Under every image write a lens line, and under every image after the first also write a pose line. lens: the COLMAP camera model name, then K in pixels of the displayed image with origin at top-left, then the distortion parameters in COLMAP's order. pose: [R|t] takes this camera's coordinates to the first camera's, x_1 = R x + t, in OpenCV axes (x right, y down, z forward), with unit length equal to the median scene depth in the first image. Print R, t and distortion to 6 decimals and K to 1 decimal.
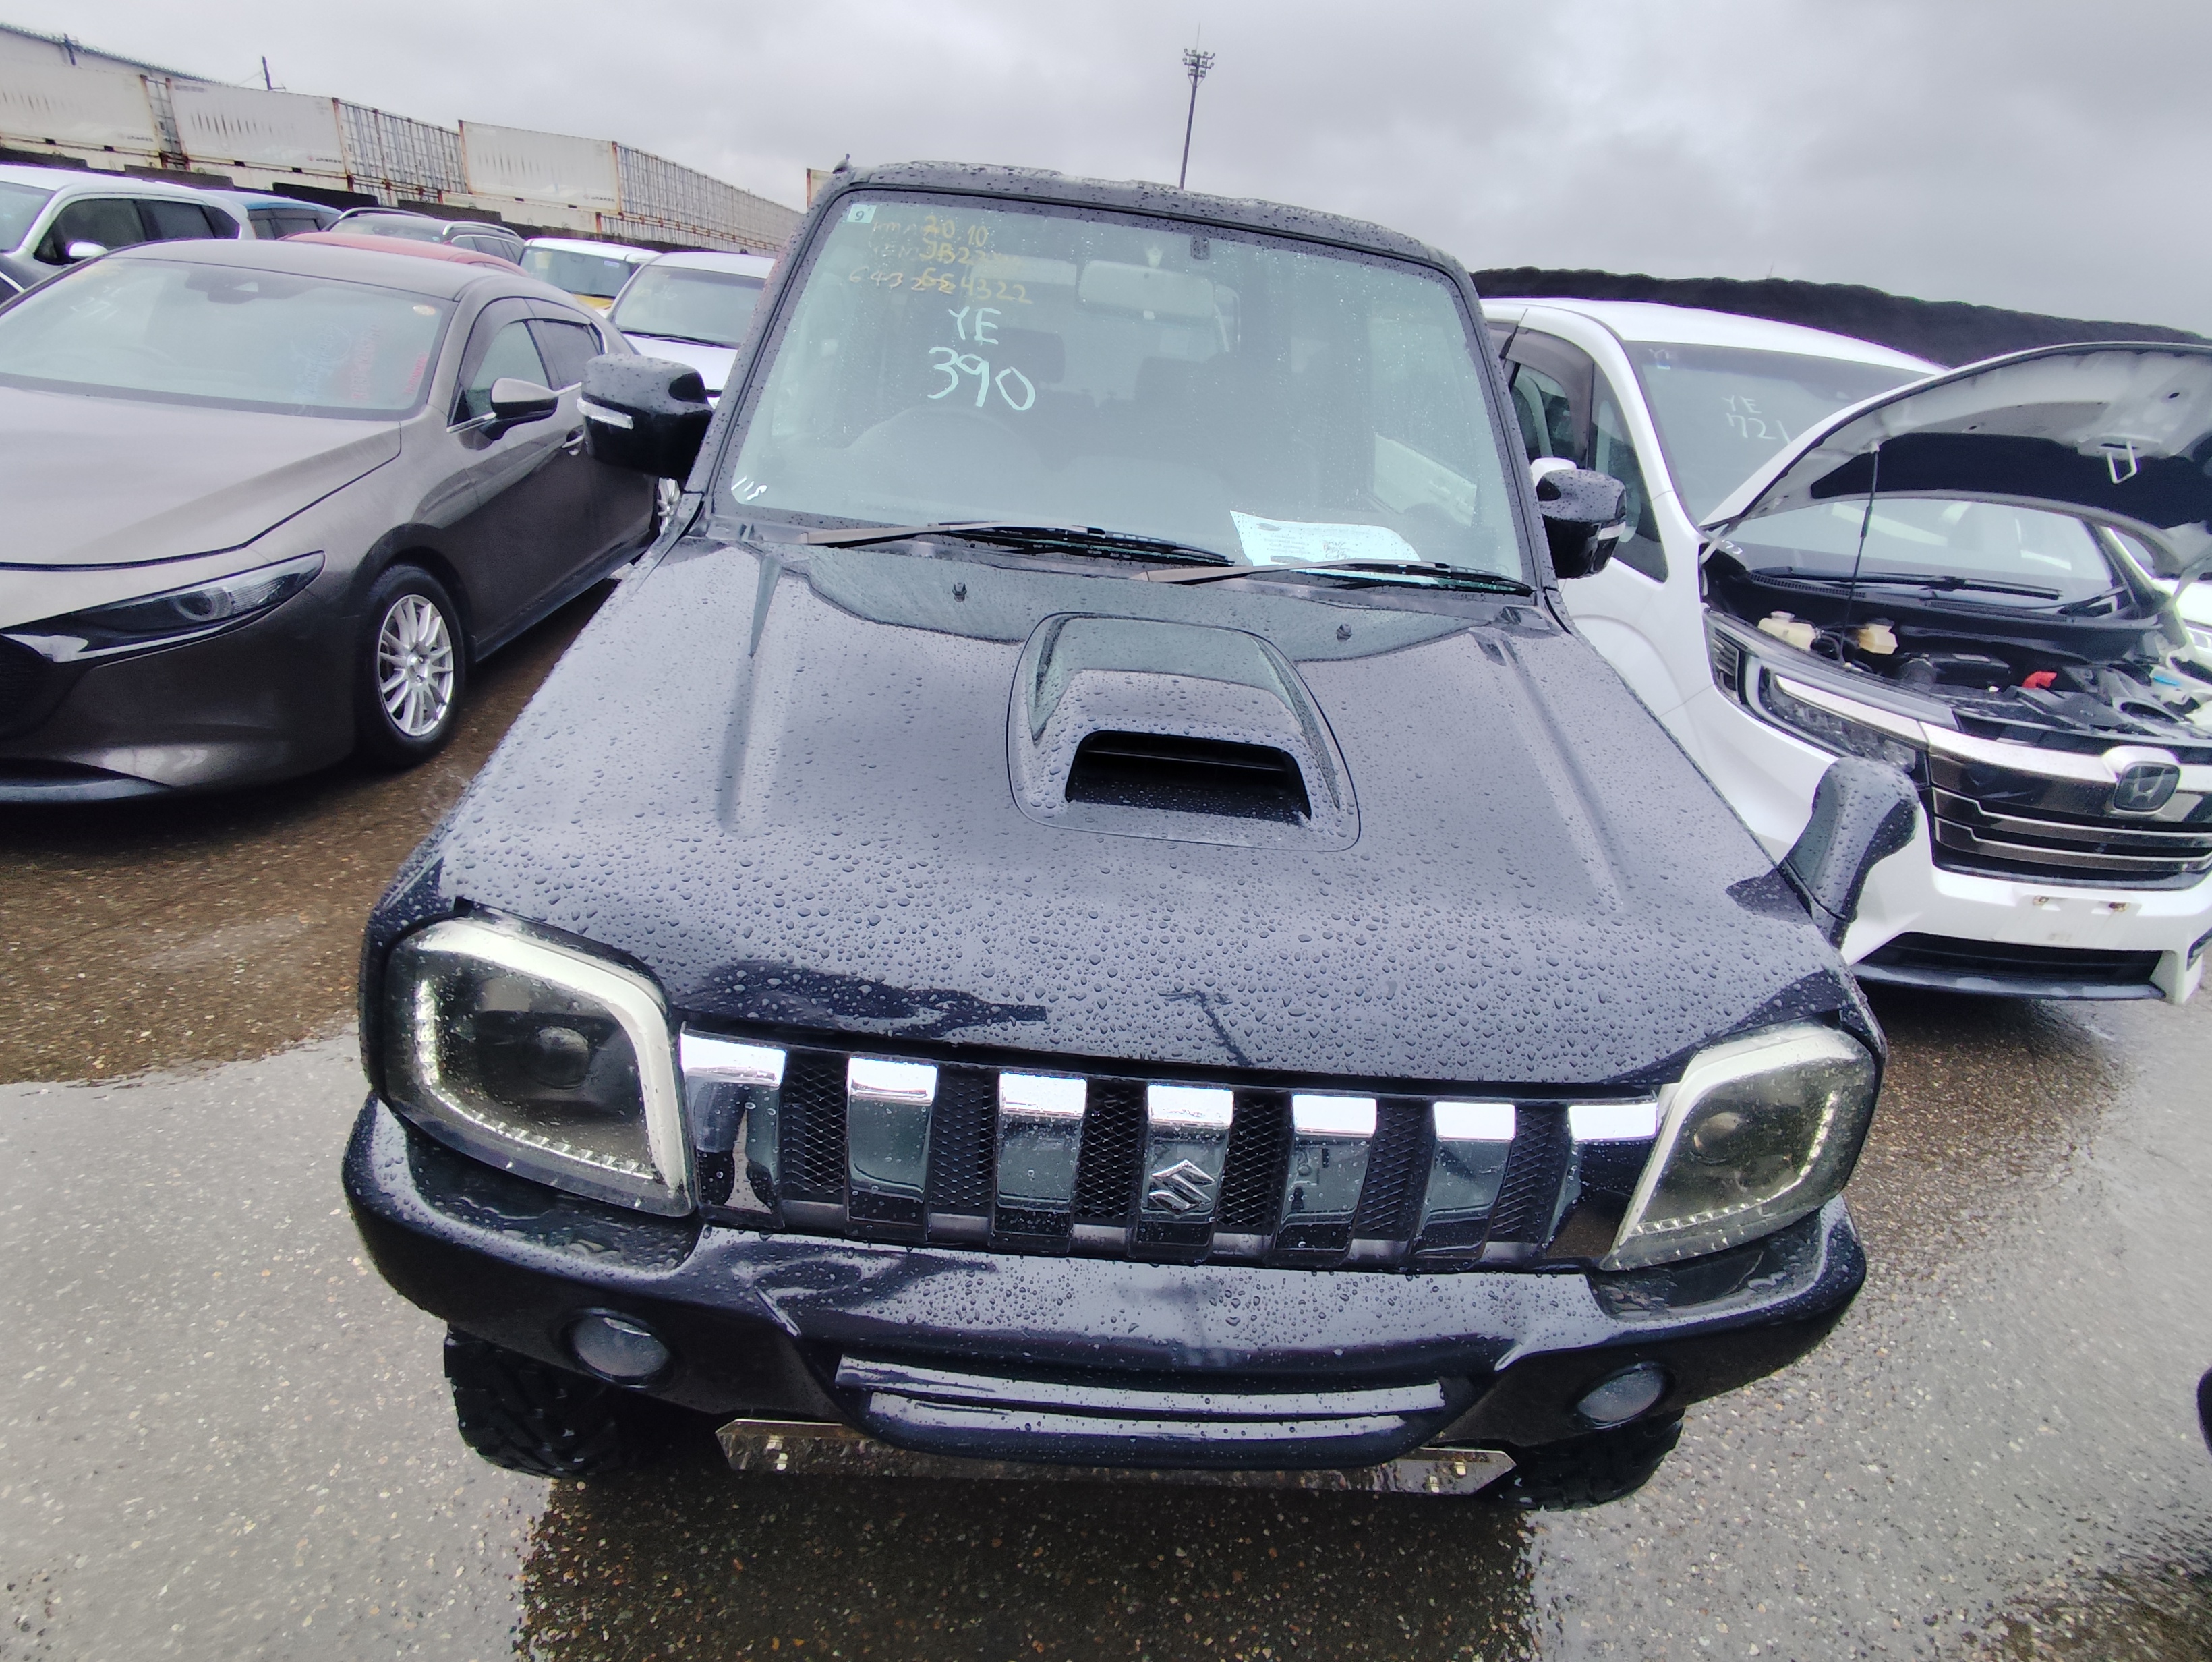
lens RADIAL K [[1024.2, 0, 1105.4], [0, 1024.2, 822.0], [0, 0, 1]] dist [0.027662, -0.007402]
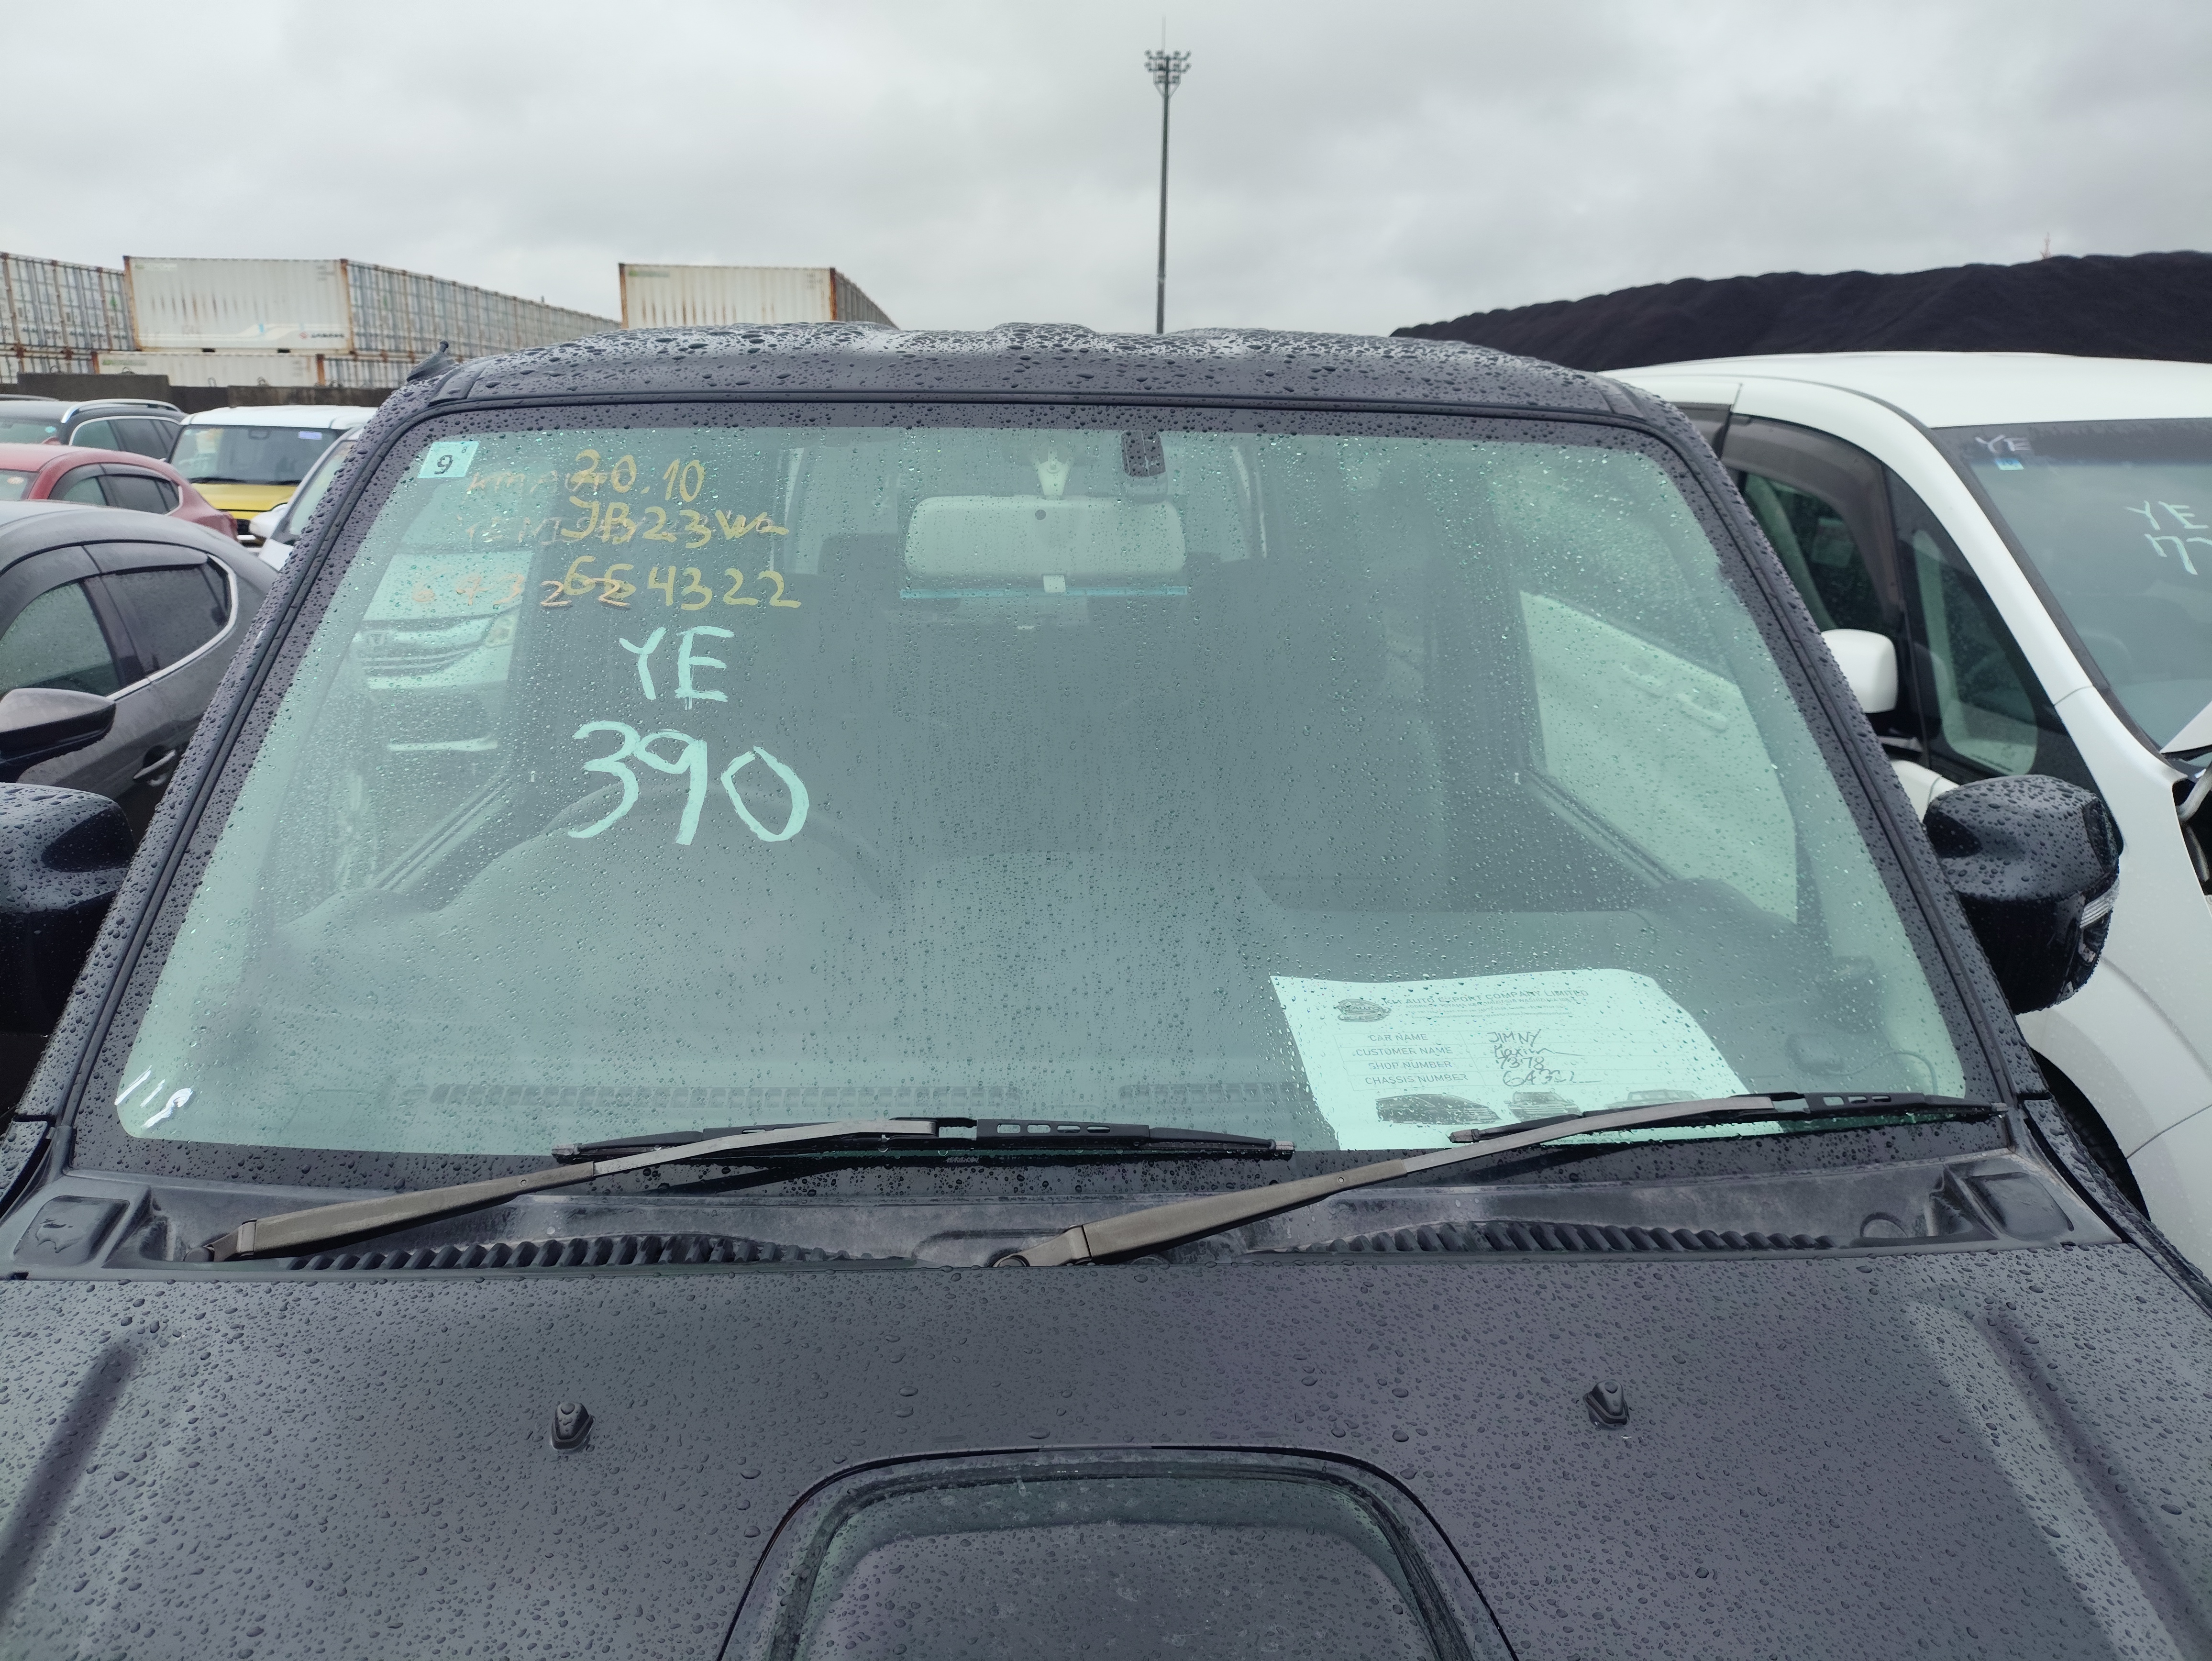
lens RADIAL K [[1624.9, 0, 1101.9], [0, 1624.9, 829.4], [0, 0, 1]] dist [0.036008, -0.018842]
pose [[0.994481, -0.104426, -0.010147, 0.060835], [0.100312, 0.974705, -0.199717, -0.229252], [0.030746, 0.197597, 0.979801, 0.281664]]
